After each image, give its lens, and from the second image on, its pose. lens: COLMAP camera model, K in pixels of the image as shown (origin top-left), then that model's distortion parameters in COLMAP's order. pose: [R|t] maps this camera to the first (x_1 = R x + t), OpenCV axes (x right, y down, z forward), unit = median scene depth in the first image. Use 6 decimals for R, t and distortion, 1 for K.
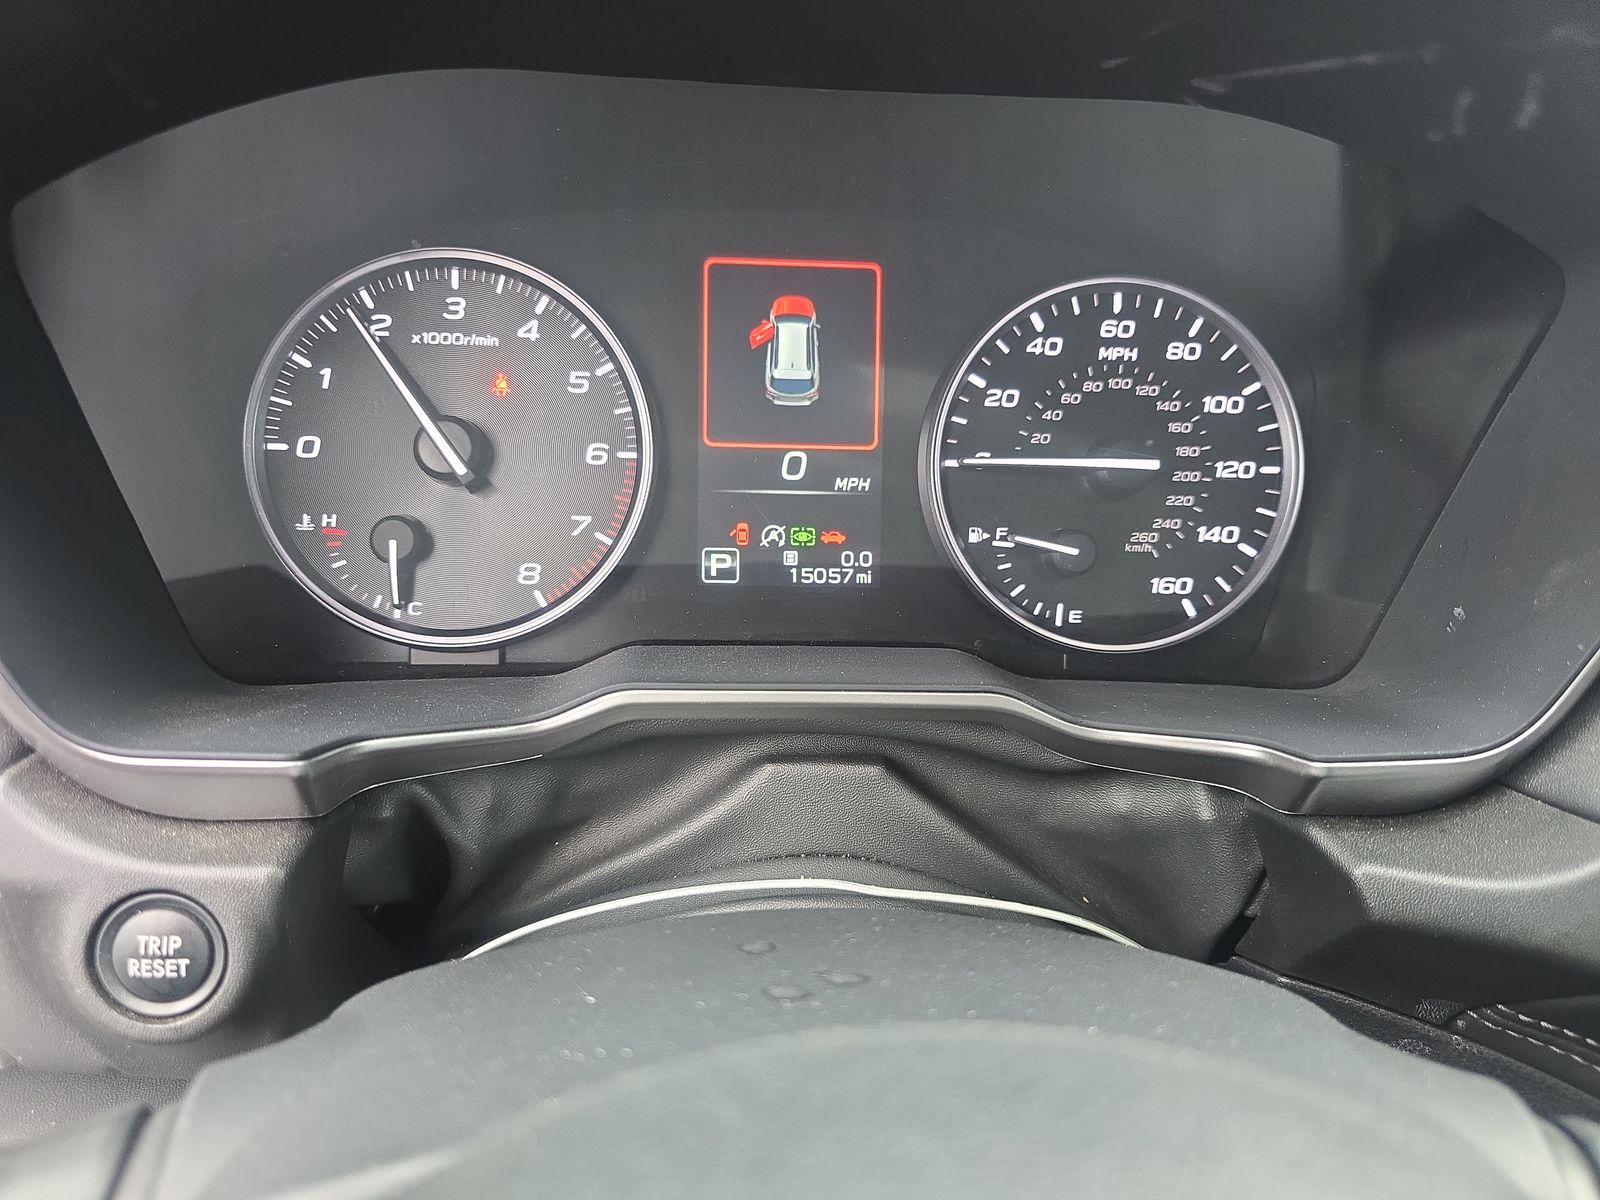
lens RADIAL K [[1084.2, 0, 801.7], [0, 1084.2, 639.5], [0, 0, 1]] dist [0.053055, -0.035089]
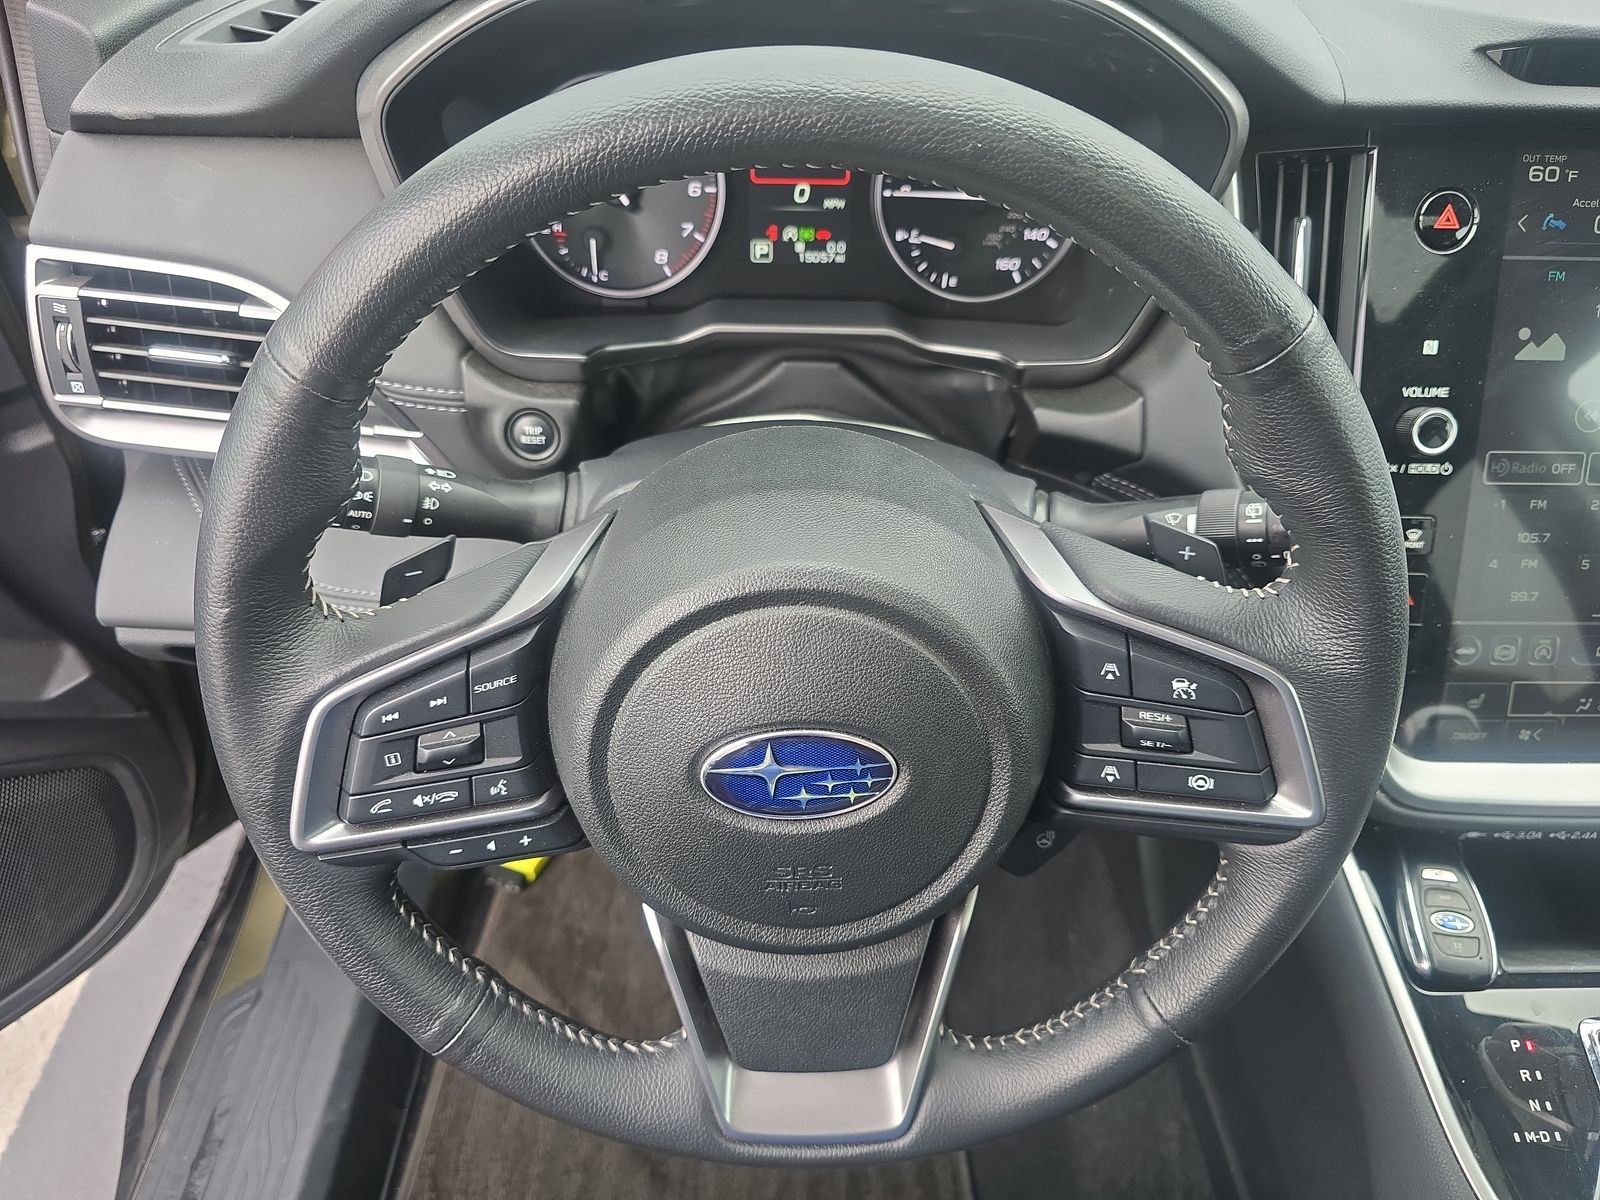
lens RADIAL K [[1069.2, 0, 800.0], [0, 1069.2, 600.0], [0, 0, 1]] dist [0.053557, -0.065992]
pose [[0.997718, 0.026548, -0.062077, 0.121228], [-0.005193, 0.946901, 0.321484, -0.096313], [0.067316, -0.320428, 0.944878, -0.925084]]
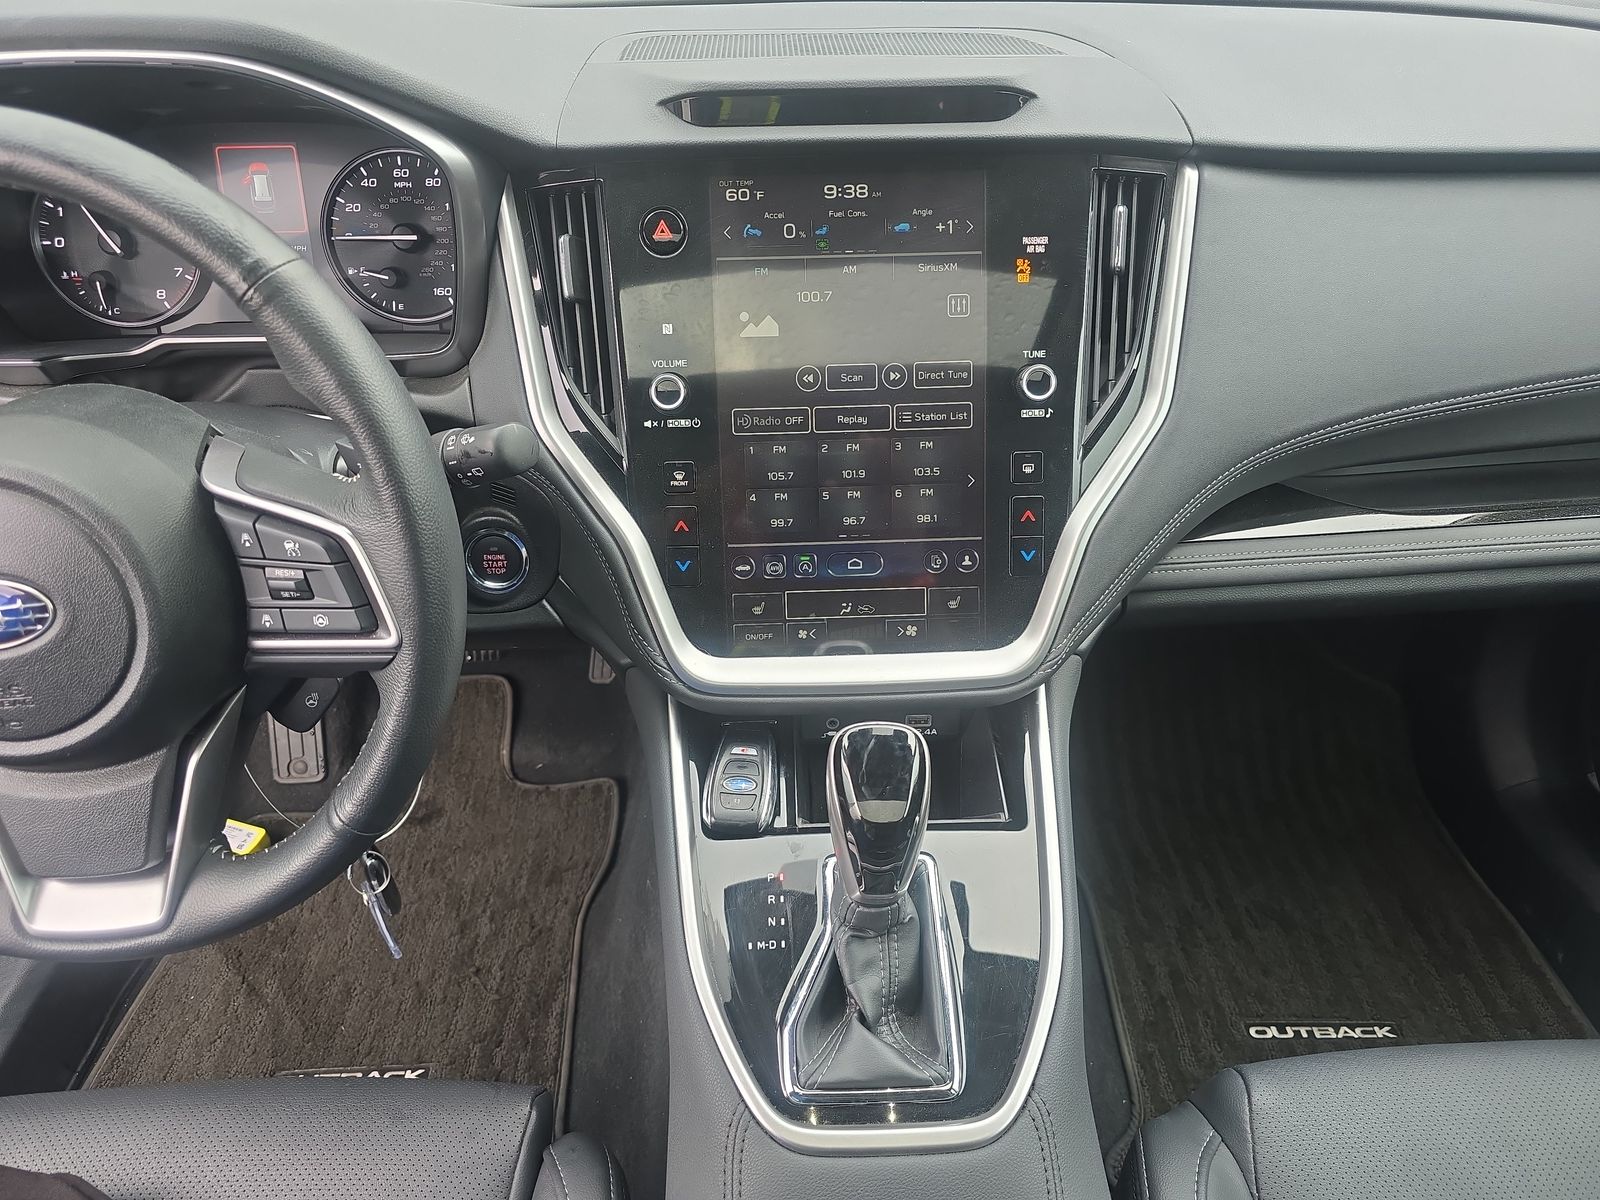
lens RADIAL K [[1049.1, 0, 761.6], [0, 1049.1, 600.4], [0, 0, 1]] dist [0.044935, -0.030976]
pose [[0.997716, -0.016736, -0.065436, 1.163708], [0.031854, 0.970896, 0.237374, 0.076299], [0.059559, -0.238916, 0.969212, -1.288045]]
